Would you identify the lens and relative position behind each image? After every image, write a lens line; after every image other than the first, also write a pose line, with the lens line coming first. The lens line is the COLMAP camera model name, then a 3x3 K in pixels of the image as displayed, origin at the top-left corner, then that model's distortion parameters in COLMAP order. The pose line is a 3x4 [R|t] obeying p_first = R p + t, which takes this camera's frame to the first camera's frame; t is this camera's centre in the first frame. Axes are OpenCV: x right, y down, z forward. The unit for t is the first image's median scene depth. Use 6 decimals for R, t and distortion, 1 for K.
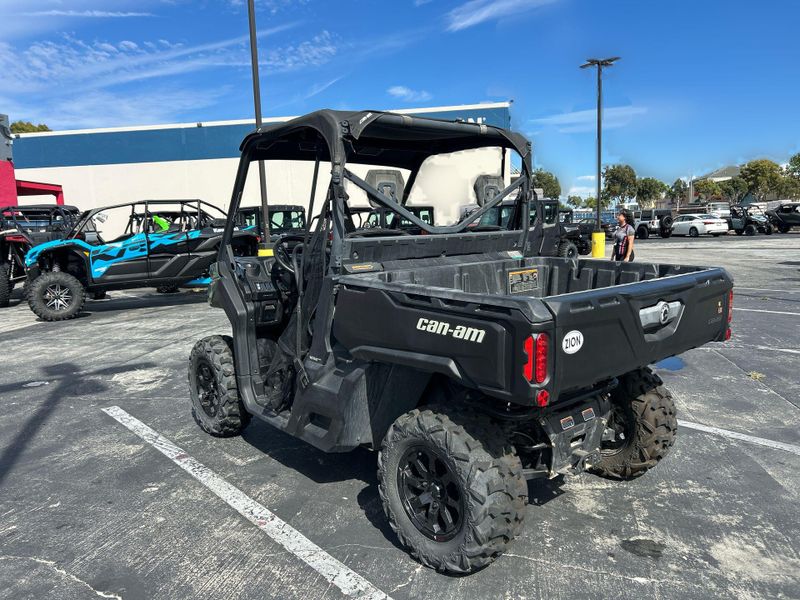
lens RADIAL K [[603.0, 0, 401.2], [0, 603.0, 304.8], [0, 0, 1]] dist [0.063268, -0.066390]
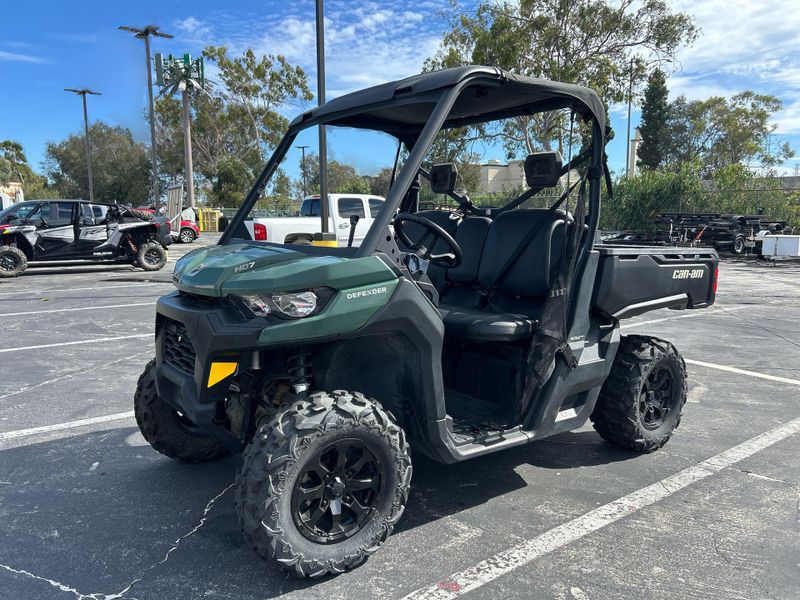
lens RADIAL K [[600.9, 0, 400.0], [0, 600.9, 300.0], [0, 0, 1]] dist [0.063898, -0.068869]
pose [[0.065176, -0.106163, 0.992210, -1.095606], [0.128681, 0.986916, 0.097144, -0.100246], [-0.989542, 0.121348, 0.077984, 1.163692]]
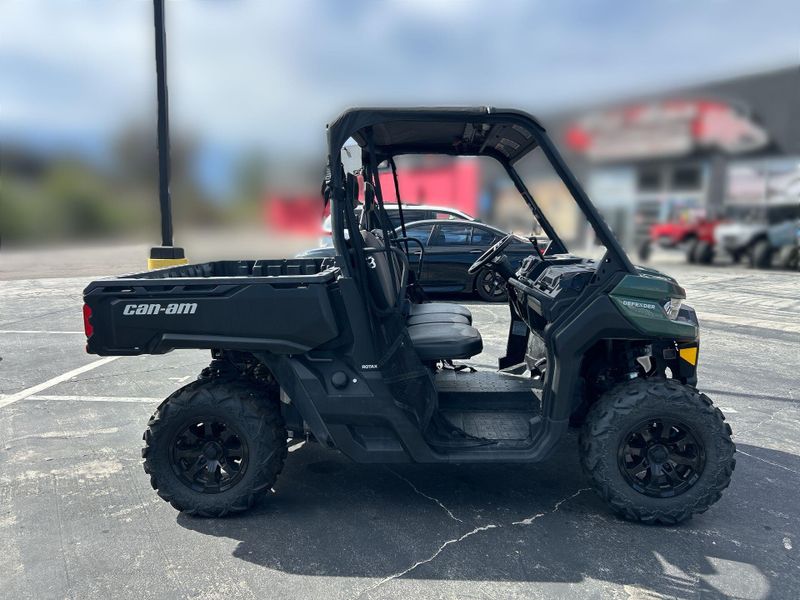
lens RADIAL K [[593.8, 0, 400.0], [0, 593.8, 300.0], [0, 0, 1]] dist [0.074167, -0.081469]
pose [[-0.698090, 0.116537, -0.706463, 0.824614], [-0.081002, 0.967478, 0.239636, -0.283762], [0.711414, 0.224512, -0.665947, 1.898132]]
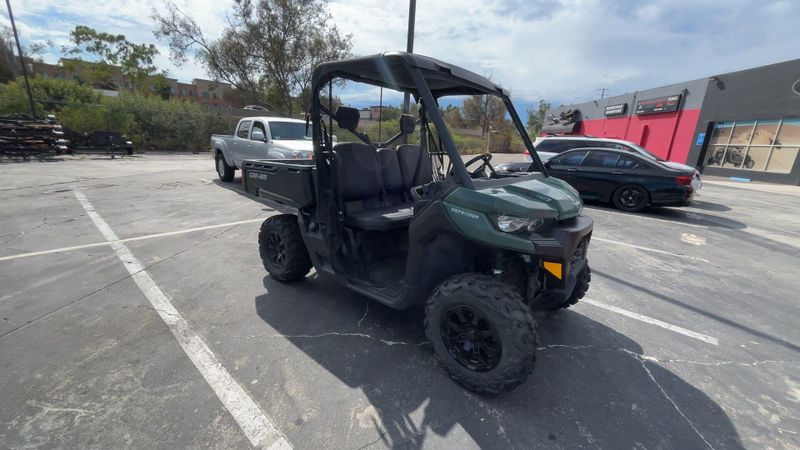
lens RADIAL K [[318.8, 0, 398.4], [0, 318.8, 225.7], [0, 0, 1]] dist [0.000870, 0.000157]
pose [[-0.990101, 0.014154, -0.139640, 0.156817], [-0.041796, 0.920032, 0.389607, -0.288138], [0.133988, 0.391587, -0.910334, 2.067417]]
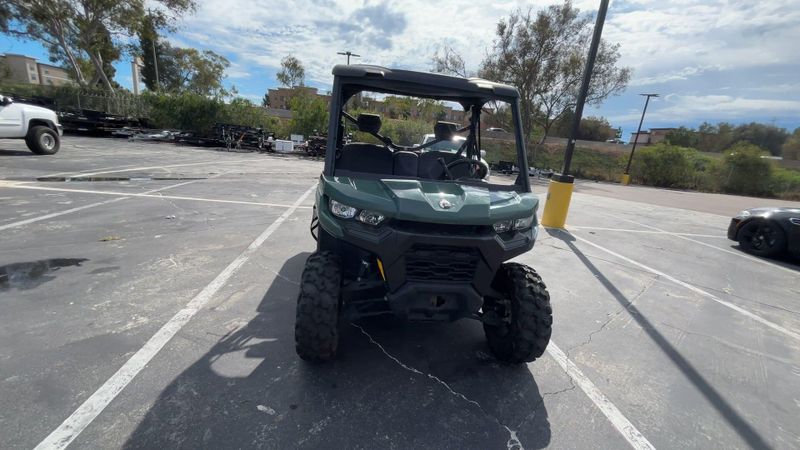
lens RADIAL K [[319.9, 0, 394.5], [0, 319.9, 225.6], [0, 0, 1]] dist [-0.001354, 0.000062]
pose [[-0.819889, -0.194696, 0.538401, -0.531553], [0.002529, 0.939160, 0.343470, -0.260002], [-0.572517, 0.282969, -0.769515, 1.998168]]
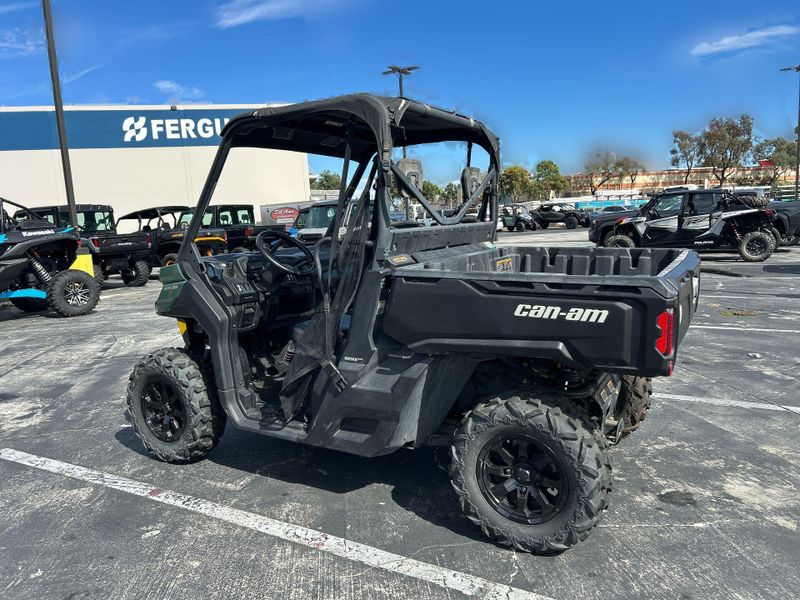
lens RADIAL K [[600.9, 0, 400.0], [0, 600.9, 300.0], [0, 0, 1]] dist [0.063898, -0.068869]
pose [[0.940404, -0.058295, 0.335025, -0.370364], [0.061353, 0.998115, 0.001456, 0.000814], [-0.334478, 0.019185, 0.942208, 0.092240]]
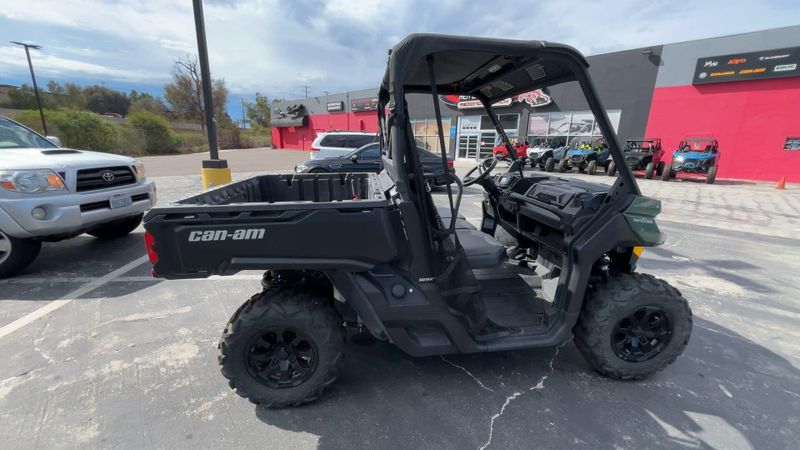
lens RADIAL K [[318.8, 0, 398.4], [0, 318.8, 225.7], [0, 0, 1]] dist [0.000870, 0.000157]
pose [[-0.580295, 0.220932, -0.783867, 0.669725], [-0.111080, 0.932034, 0.344926, -0.236275], [0.806796, 0.287231, -0.516313, 1.507632]]
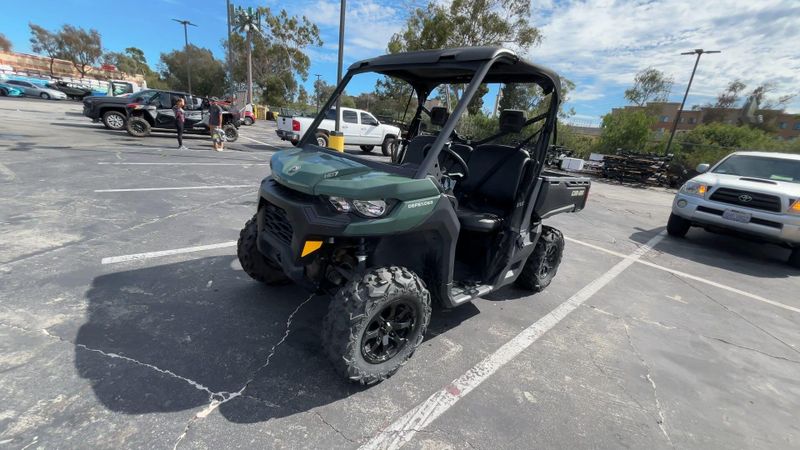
lens RADIAL K [[320.3, 0, 398.8], [0, 320.3, 219.7], [0, 0, 1]] dist [0.000890, 0.000289]
pose [[-0.029198, -0.255241, 0.966436, -0.922150], [0.020553, 0.966491, 0.255877, -0.158683], [-0.999362, 0.027334, -0.022973, 1.307651]]
